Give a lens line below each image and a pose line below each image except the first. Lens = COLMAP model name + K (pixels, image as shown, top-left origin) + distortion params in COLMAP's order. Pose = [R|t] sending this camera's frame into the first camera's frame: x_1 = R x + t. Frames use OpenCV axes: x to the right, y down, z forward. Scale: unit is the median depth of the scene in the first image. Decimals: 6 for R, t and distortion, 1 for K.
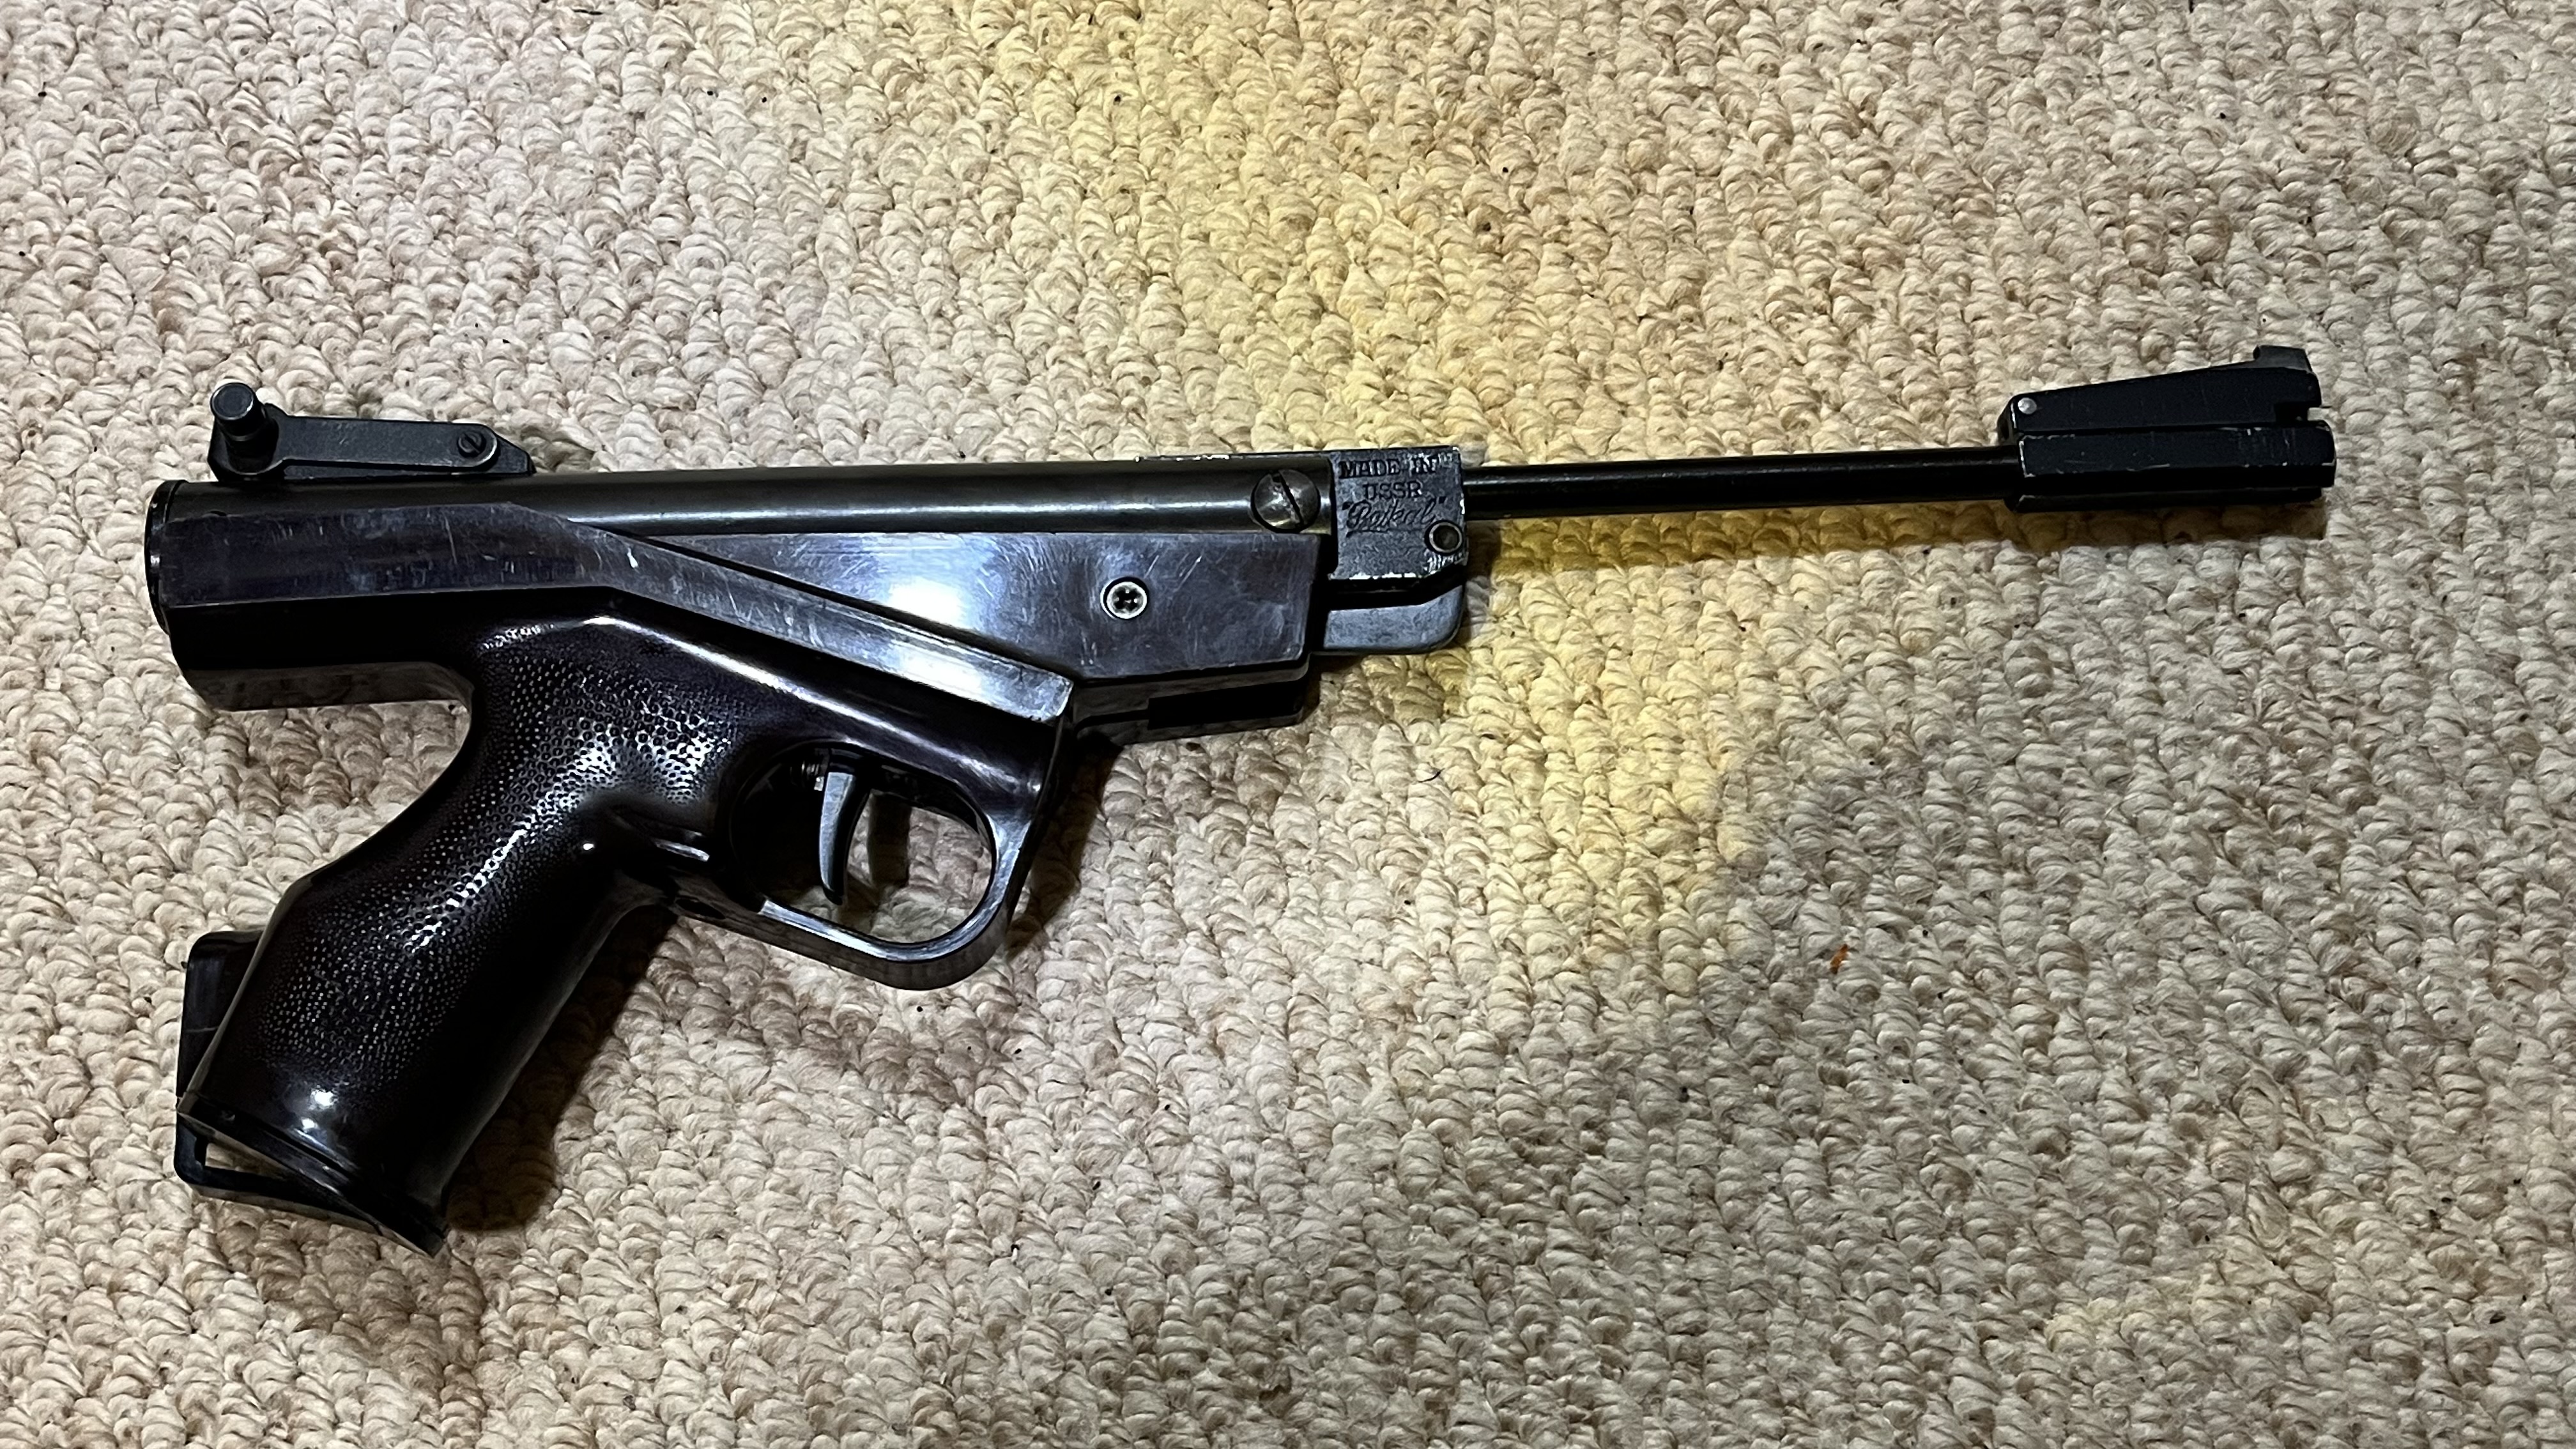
lens RADIAL K [[2770.0, 0, 1303.4], [0, 2770.0, 730.3], [0, 0, 1]] dist [-0.006739, 0.000000]
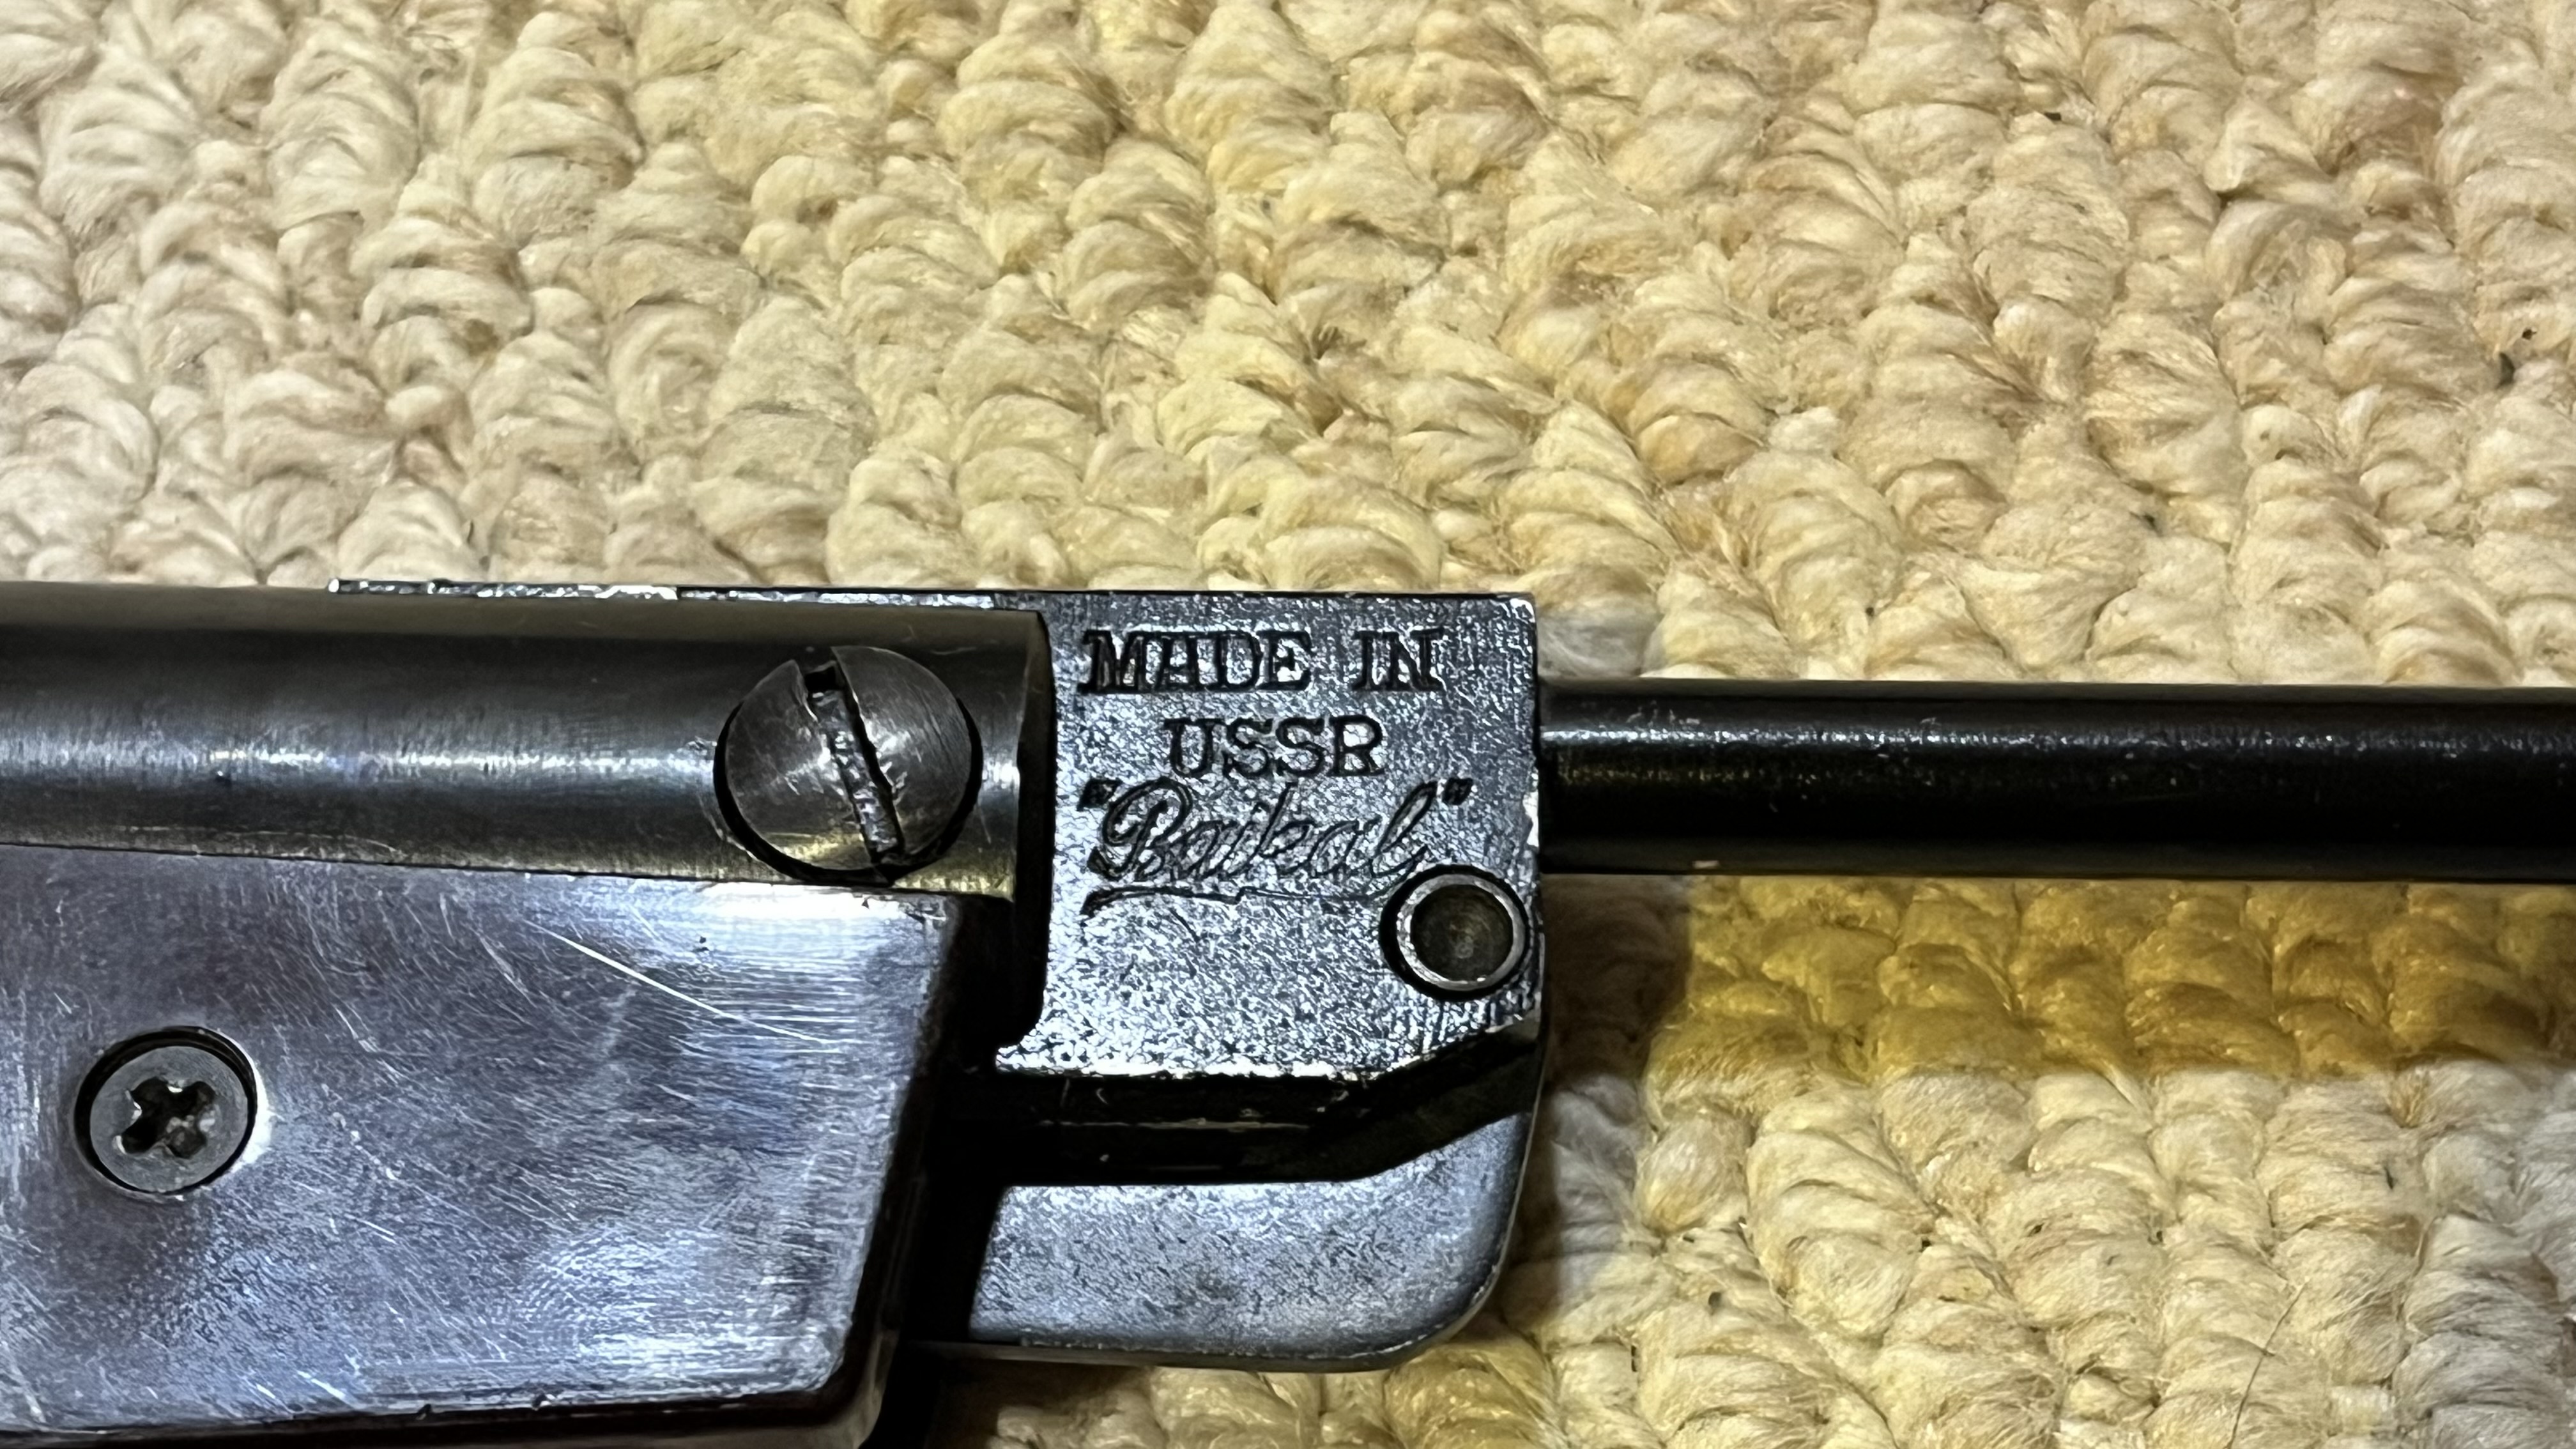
lens RADIAL K [[4428.4, 0, 1277.2], [0, 4428.4, 708.1], [0, 0, 1]] dist [0.016615, 0.000000]
pose [[0.996563, 0.047374, -0.067949, 0.059147], [-0.054638, 0.992499, -0.109366, -0.042119], [0.062259, 0.112702, 0.991676, 0.556382]]
